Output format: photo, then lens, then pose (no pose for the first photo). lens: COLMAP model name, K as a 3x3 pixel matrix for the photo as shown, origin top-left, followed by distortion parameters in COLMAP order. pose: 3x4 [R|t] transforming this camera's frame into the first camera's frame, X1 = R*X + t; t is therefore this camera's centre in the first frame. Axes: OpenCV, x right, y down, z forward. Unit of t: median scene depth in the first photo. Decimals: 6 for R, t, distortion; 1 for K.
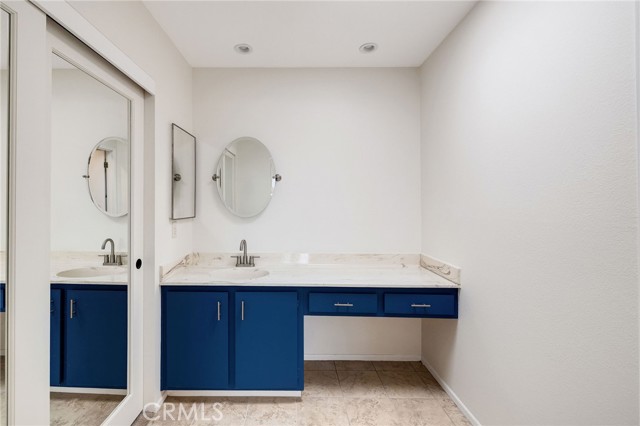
lens RADIAL K [[287.2, 0, 290.0], [0, 287.2, 202.7], [0, 0, 1]] dist [0.000645, 0.000255]
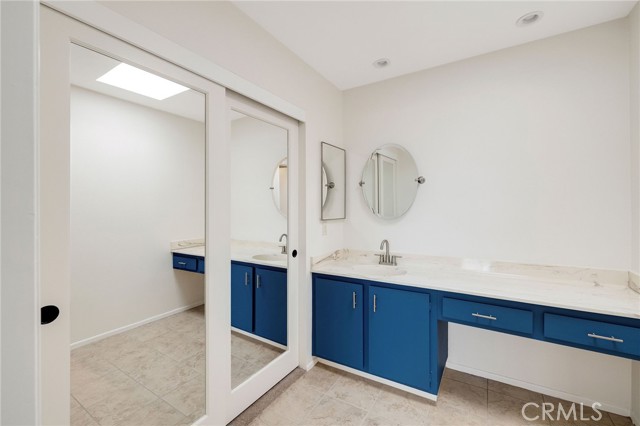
lens RADIAL K [[271.6, 0, 317.7], [0, 271.6, 205.2], [0, 0, 1]] dist [0.001399, 0.000202]
pose [[0.855504, -0.016370, -0.517537, 0.176840], [0.016137, 0.999858, -0.004952, 0.000312], [0.517544, -0.004115, 0.855647, -0.004930]]
